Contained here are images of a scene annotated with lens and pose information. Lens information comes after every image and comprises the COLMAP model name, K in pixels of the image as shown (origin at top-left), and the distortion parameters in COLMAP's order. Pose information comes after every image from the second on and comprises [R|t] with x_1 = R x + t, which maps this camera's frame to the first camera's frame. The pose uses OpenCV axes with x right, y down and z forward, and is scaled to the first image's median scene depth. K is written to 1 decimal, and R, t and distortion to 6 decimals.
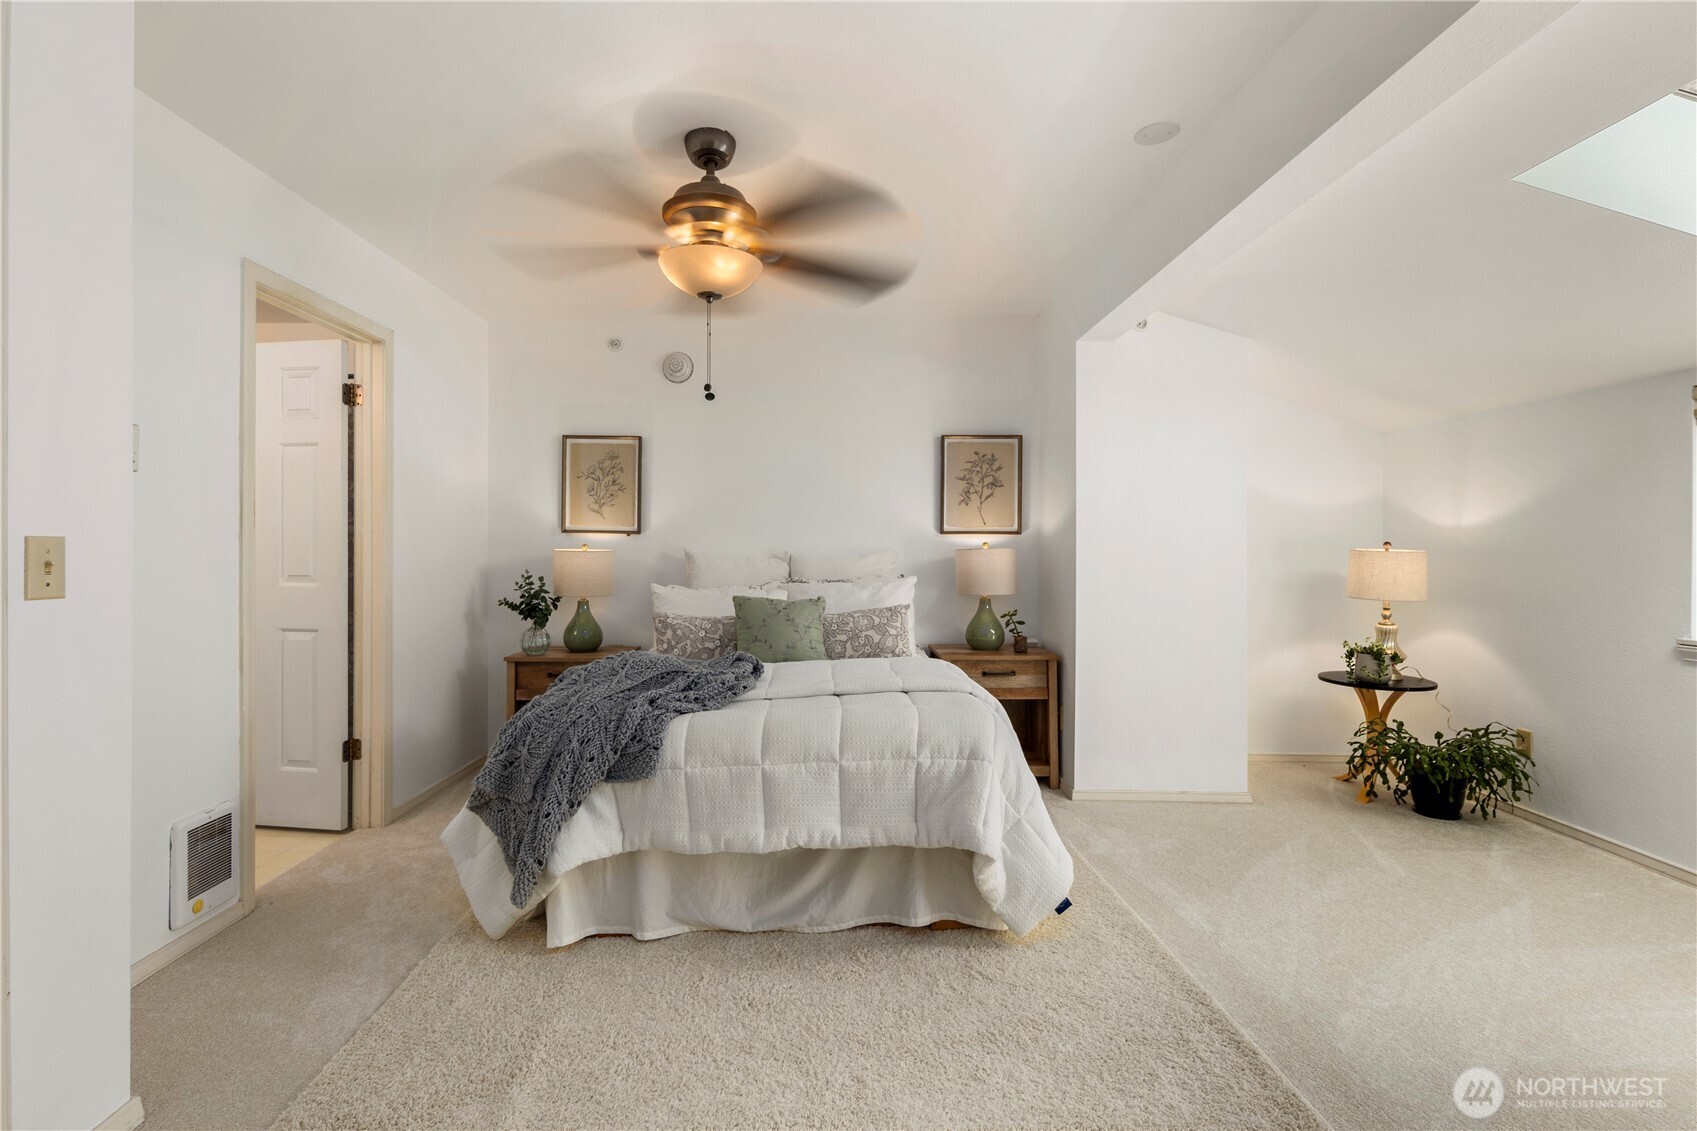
lens RADIAL K [[743.8, 0, 778.7], [0, 743.8, 550.4], [0, 0, 1]] dist [0.004453, -0.002548]
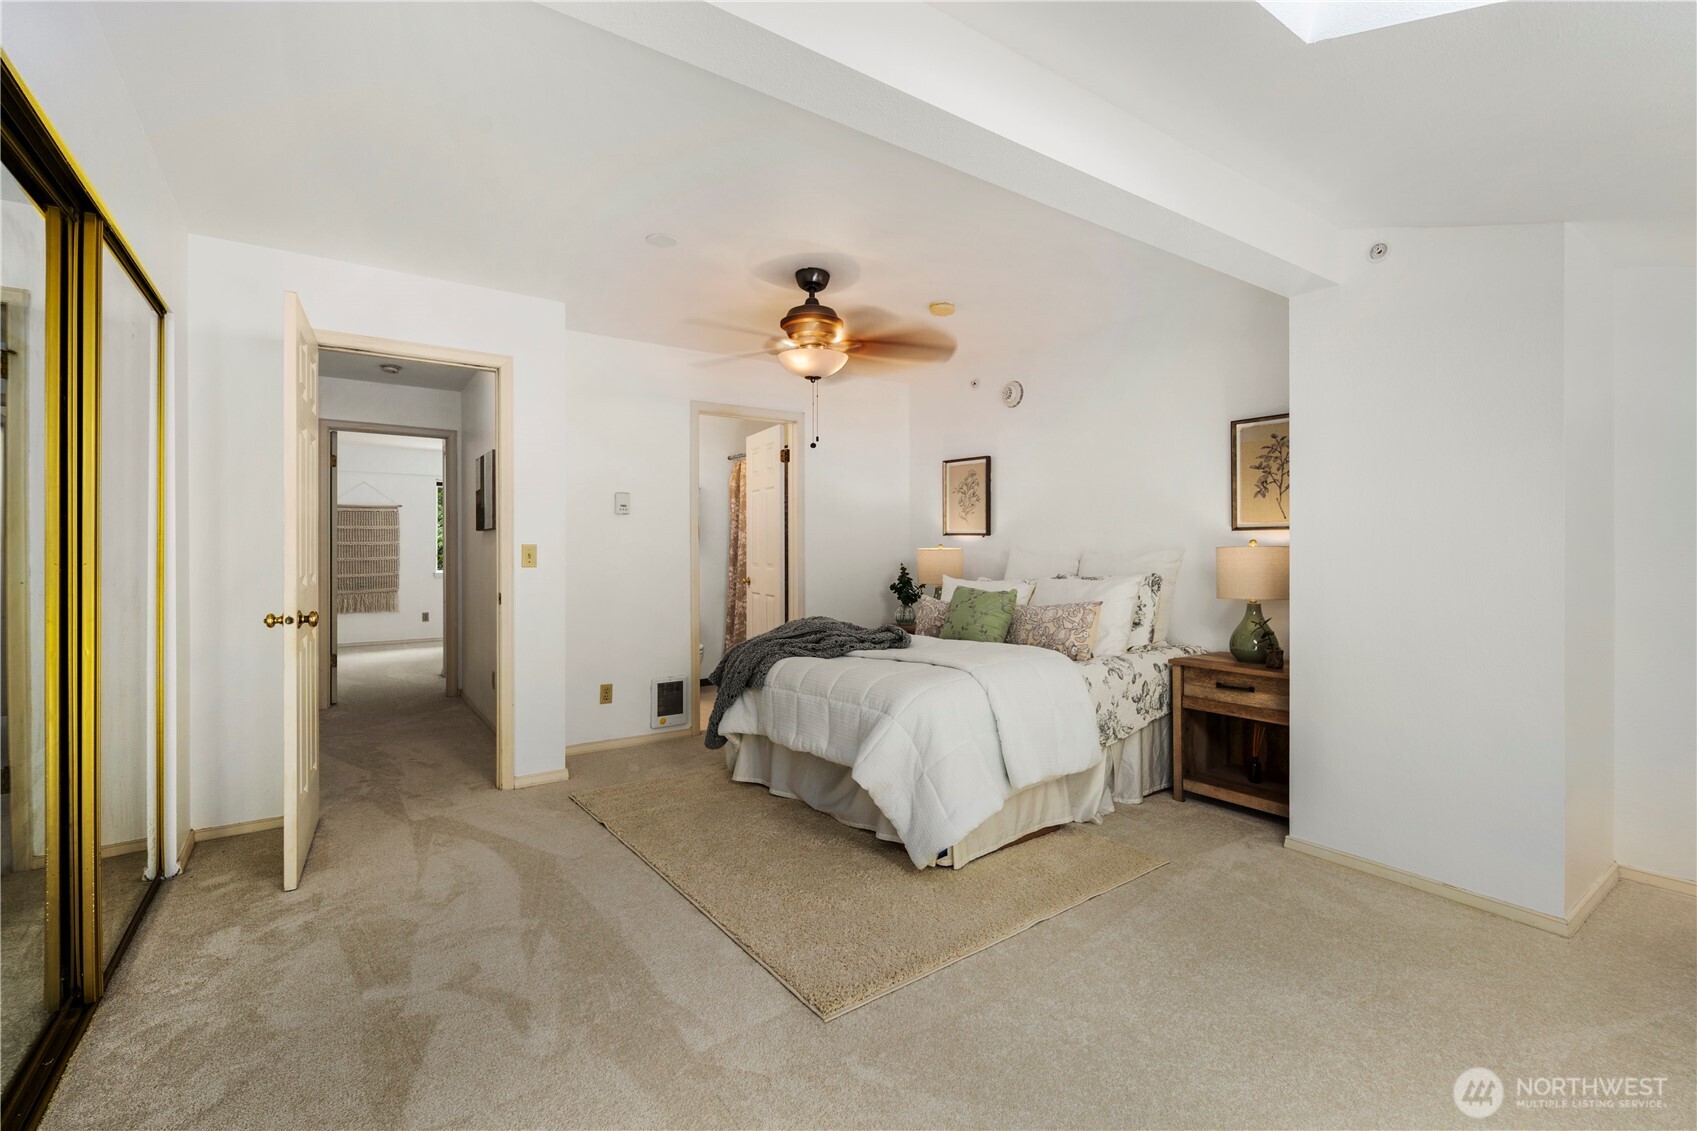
lens RADIAL K [[743.8, 0, 883.3], [0, 743.8, 542.7], [0, 0, 1]] dist [0.004453, -0.002548]
pose [[0.619103, -0.007143, -0.785277, 0.836680], [0.001330, 0.999967, -0.008047, -0.000612], [0.785309, 0.003938, 0.619092, 0.136513]]
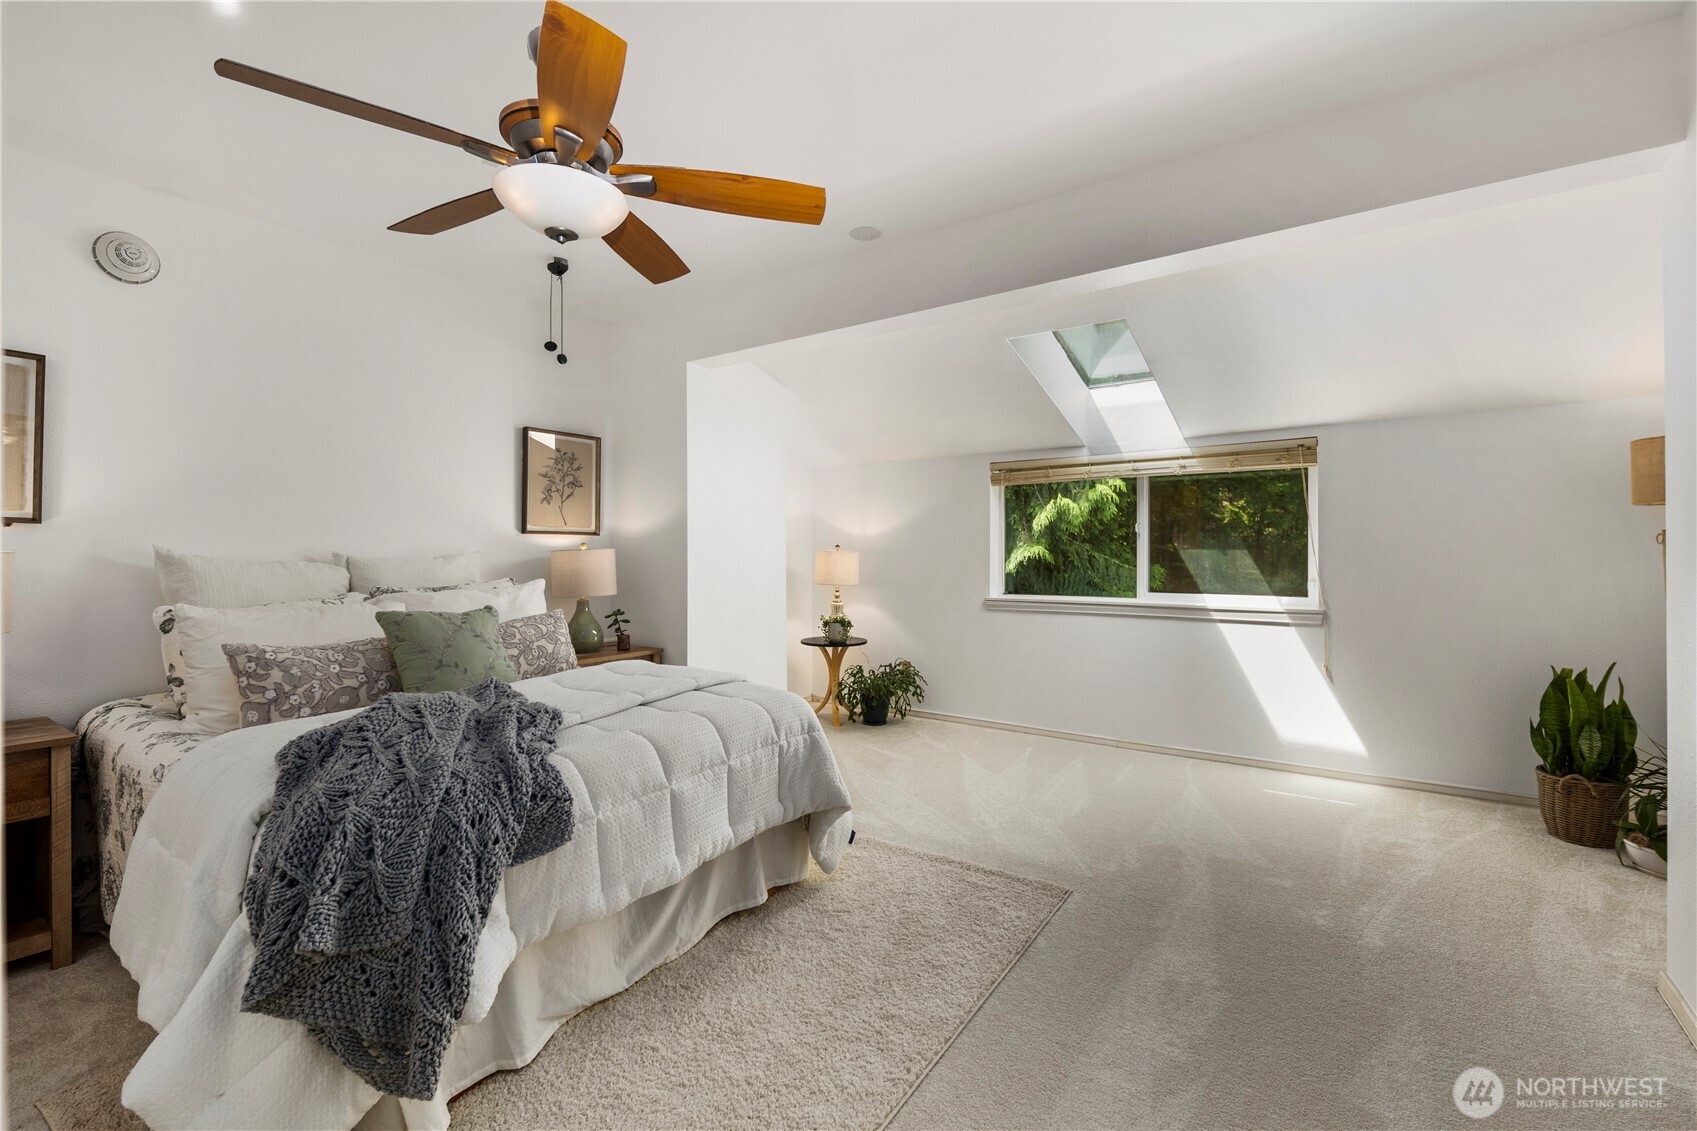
lens RADIAL K [[743.8, 0, 835.4], [0, 743.8, 553.3], [0, 0, 1]] dist [0.004453, -0.002548]
pose [[0.558239, -0.002551, 0.829676, -0.423973], [0.003783, 0.999993, 0.000530, 0.004324], [-0.829672, 0.002842, 0.558244, 0.213322]]
